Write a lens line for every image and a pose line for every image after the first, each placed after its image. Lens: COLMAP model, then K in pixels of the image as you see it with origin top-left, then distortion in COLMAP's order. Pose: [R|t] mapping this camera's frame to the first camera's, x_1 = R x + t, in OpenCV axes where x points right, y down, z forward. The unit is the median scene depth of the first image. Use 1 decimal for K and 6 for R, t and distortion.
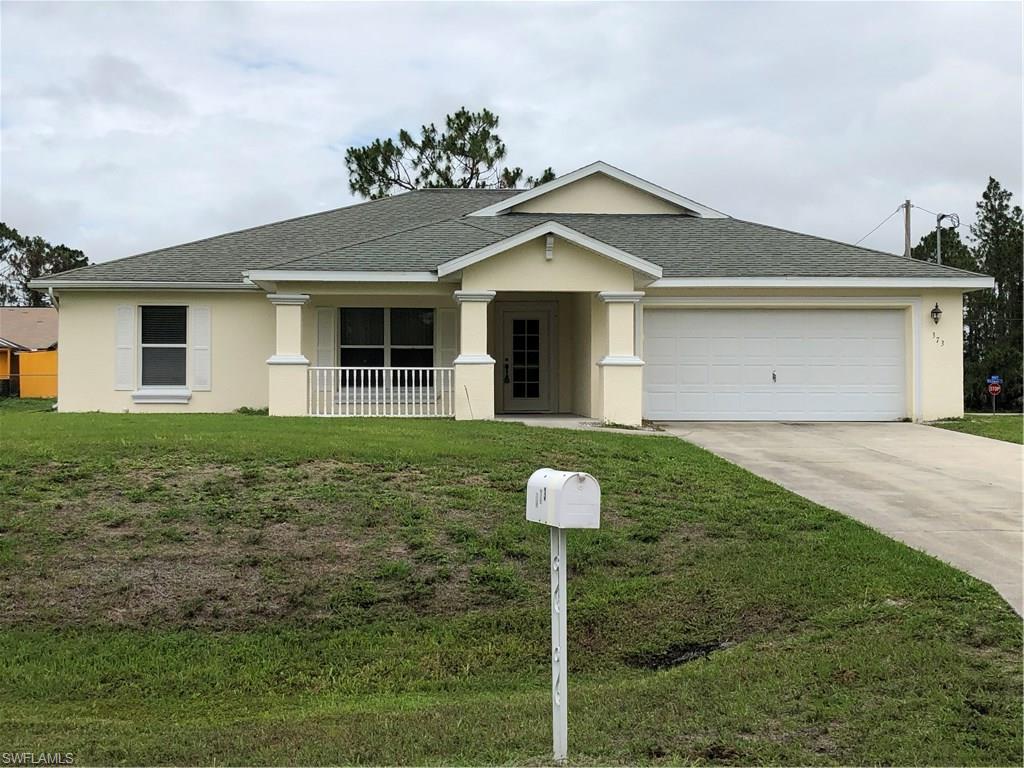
lens RADIAL K [[1322.0, 0, 512.0], [0, 1322.0, 381.1], [0, 0, 1]] dist [0.048672, 0.000000]
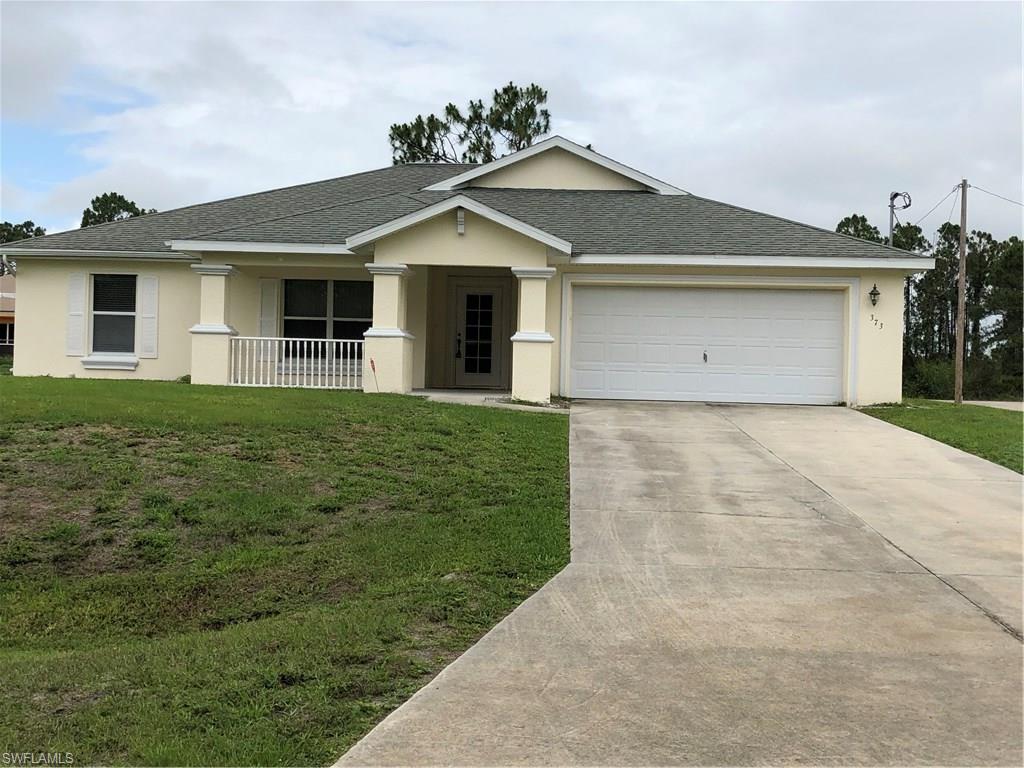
lens RADIAL K [[1322.0, 0, 514.1], [0, 1322.0, 385.5], [0, 0, 1]] dist [0.048672, 0.000000]
pose [[0.994409, 0.024764, -0.102650, 0.153294], [-0.022746, 0.999525, 0.020786, 0.000710], [0.103116, -0.018335, 0.994500, 0.009784]]
